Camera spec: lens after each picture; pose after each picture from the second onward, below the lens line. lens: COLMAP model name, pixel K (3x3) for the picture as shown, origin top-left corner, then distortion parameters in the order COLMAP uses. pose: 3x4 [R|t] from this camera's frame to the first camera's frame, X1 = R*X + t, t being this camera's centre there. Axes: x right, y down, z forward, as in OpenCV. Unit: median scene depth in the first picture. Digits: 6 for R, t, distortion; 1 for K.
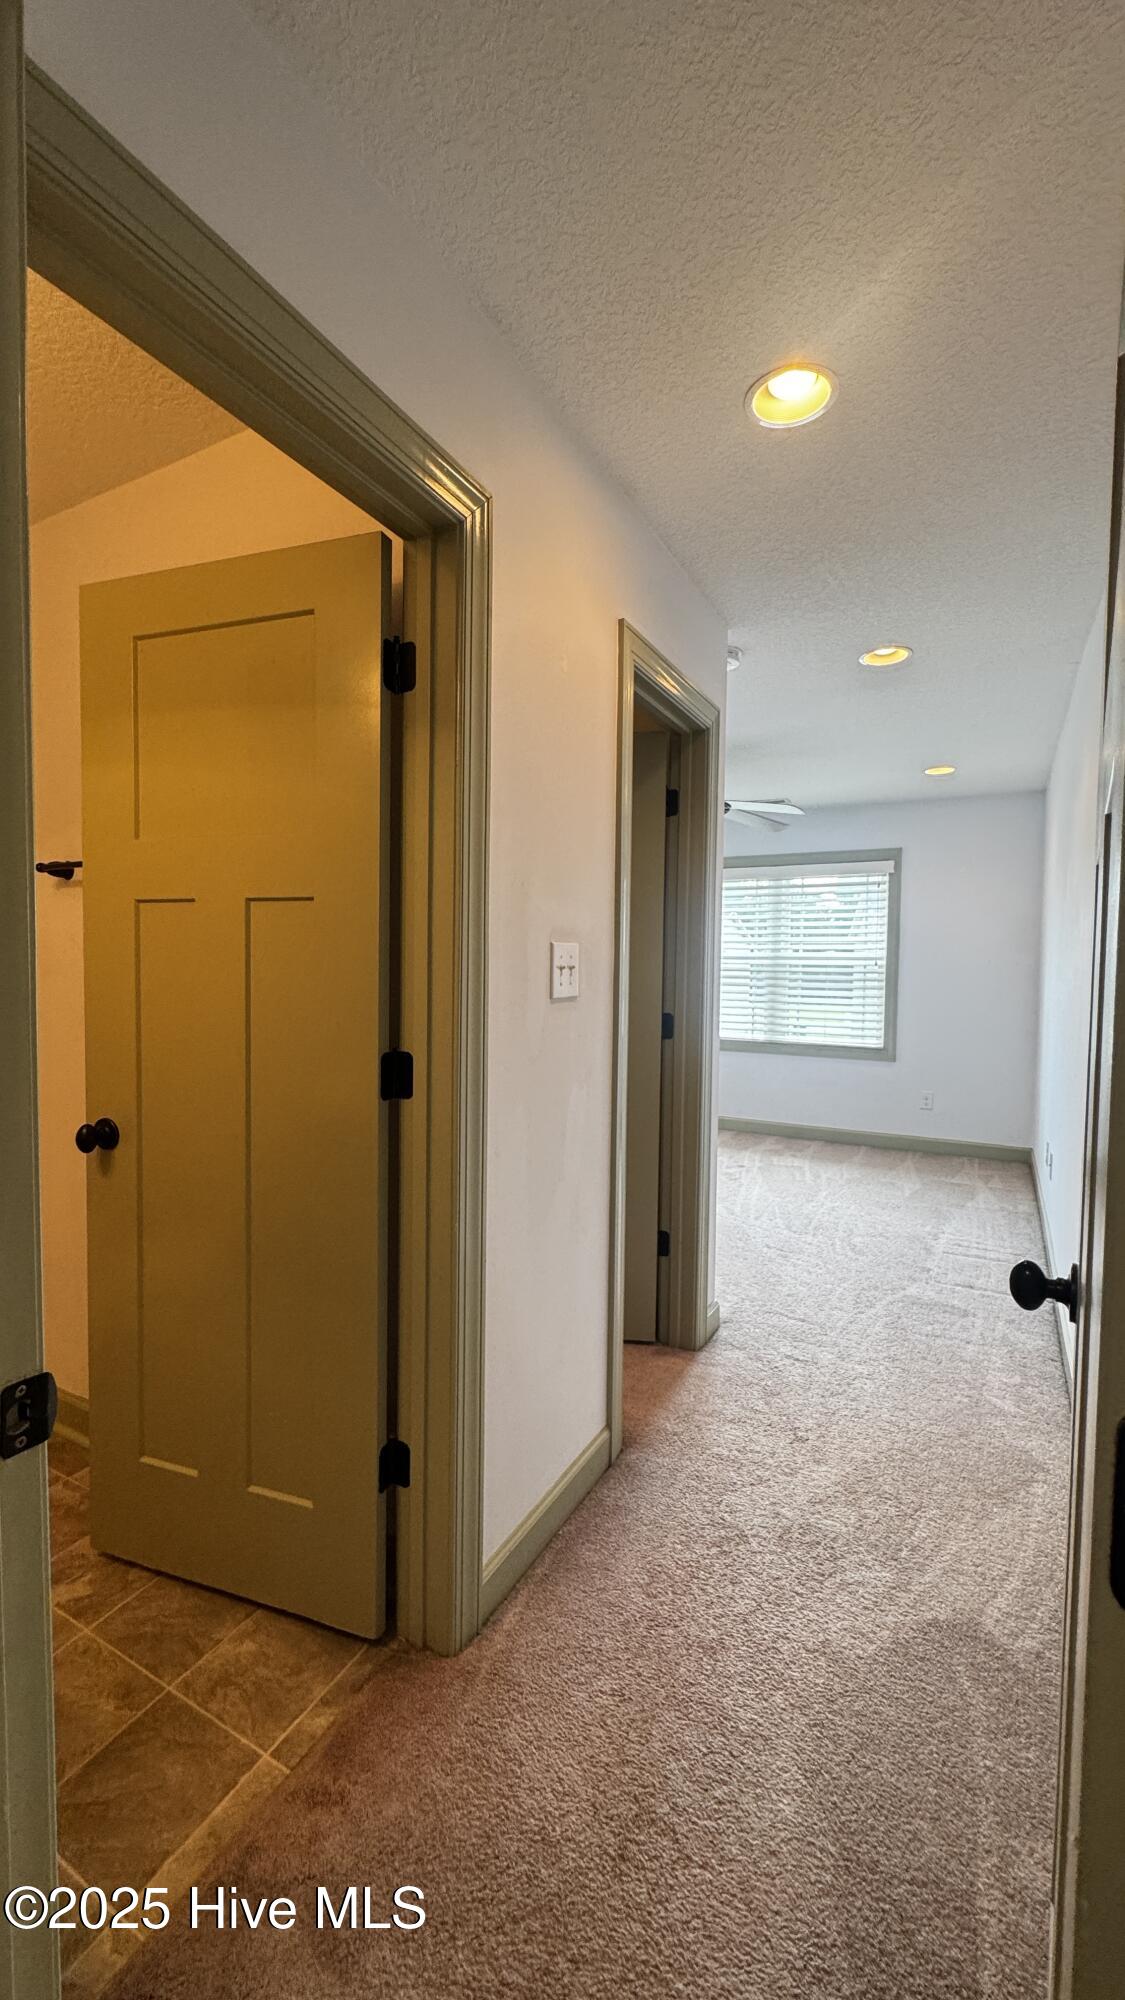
lens RADIAL K [[797.7, 0, 562.5], [0, 797.7, 1000.0], [0, 0, 1]] dist [0.002543, 0.000167]
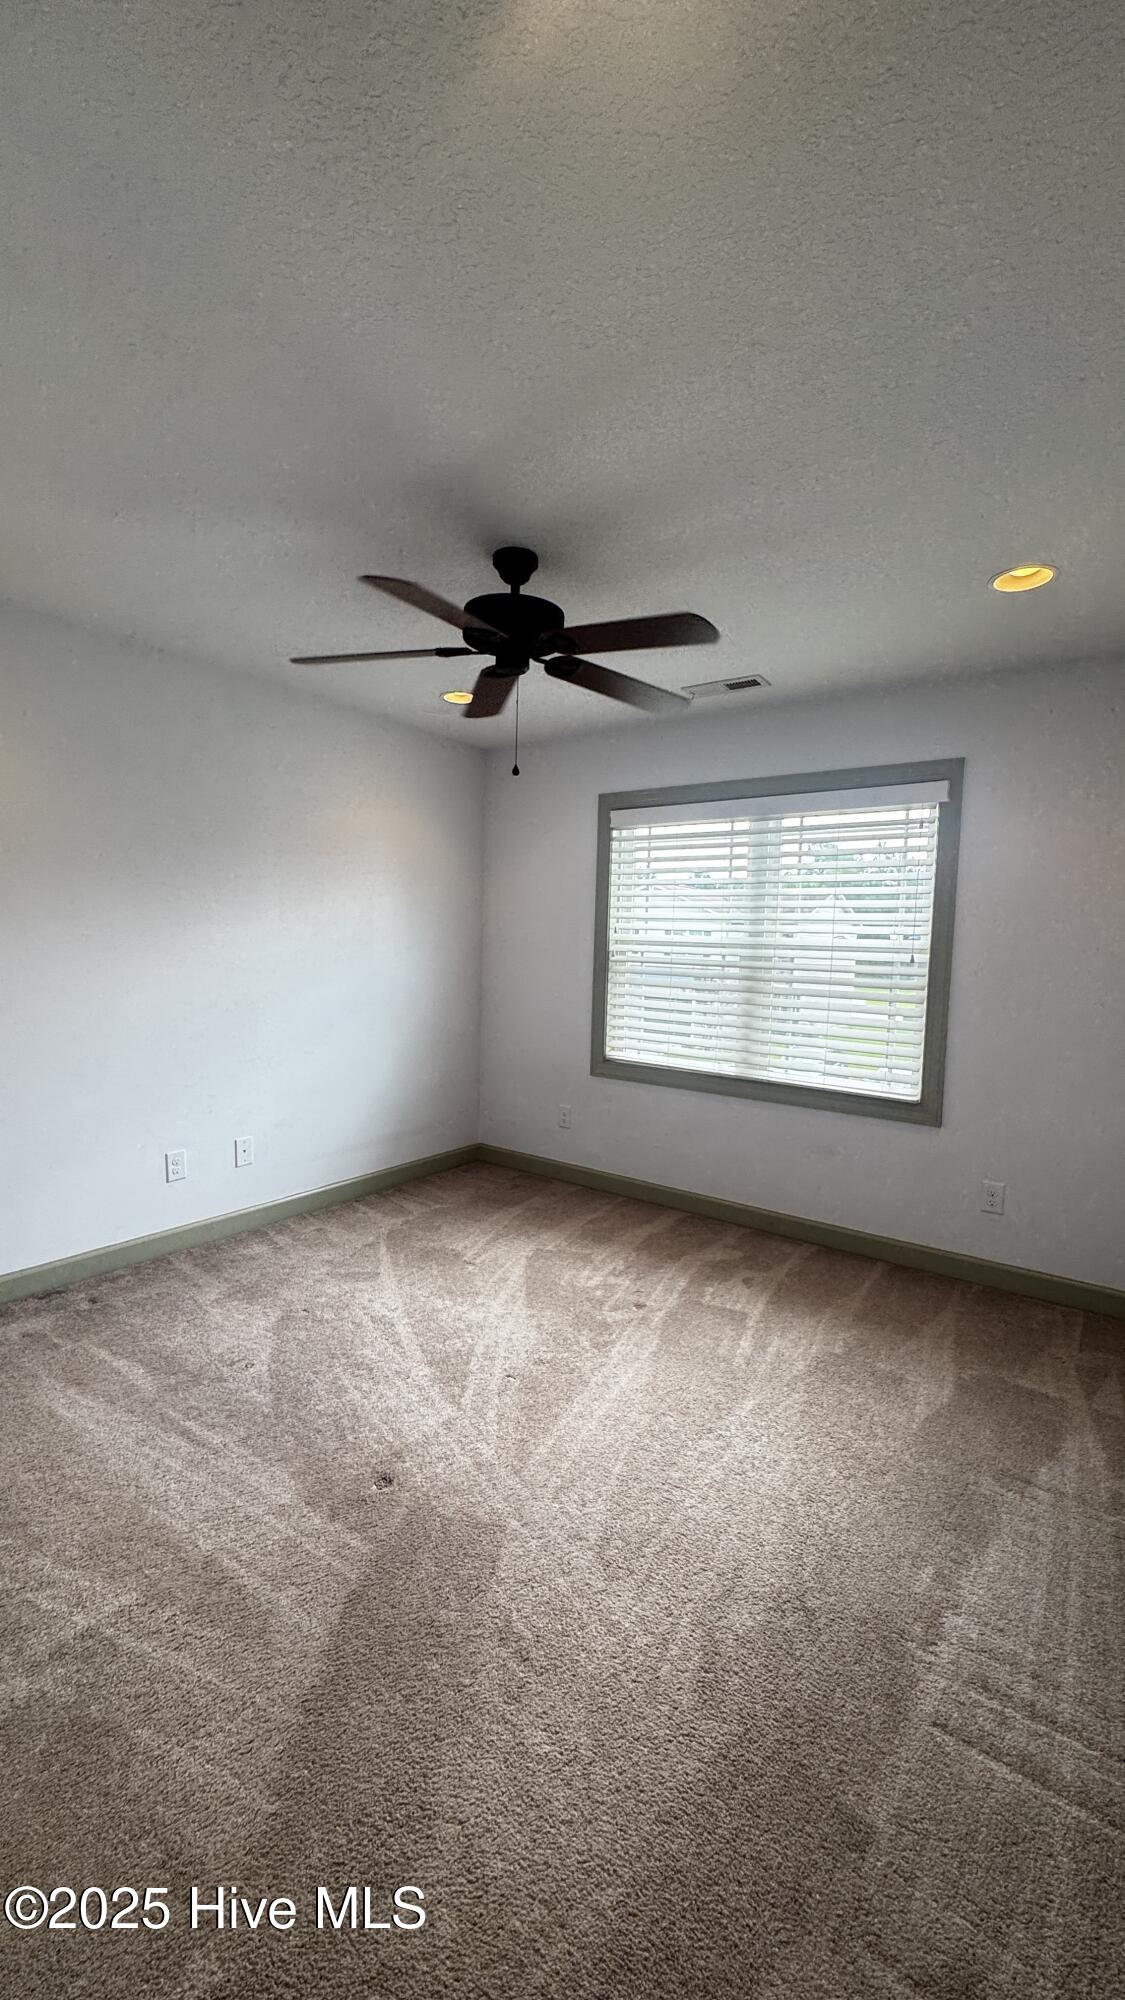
lens RADIAL K [[797.7, 0, 562.5], [0, 797.7, 1000.0], [0, 0, 1]] dist [0.002543, 0.000167]
pose [[0.990262, 0.024083, -0.137115, 0.217072], [-0.019472, 0.999202, 0.034868, -0.030491], [0.137845, -0.031859, 0.989941, 0.378852]]
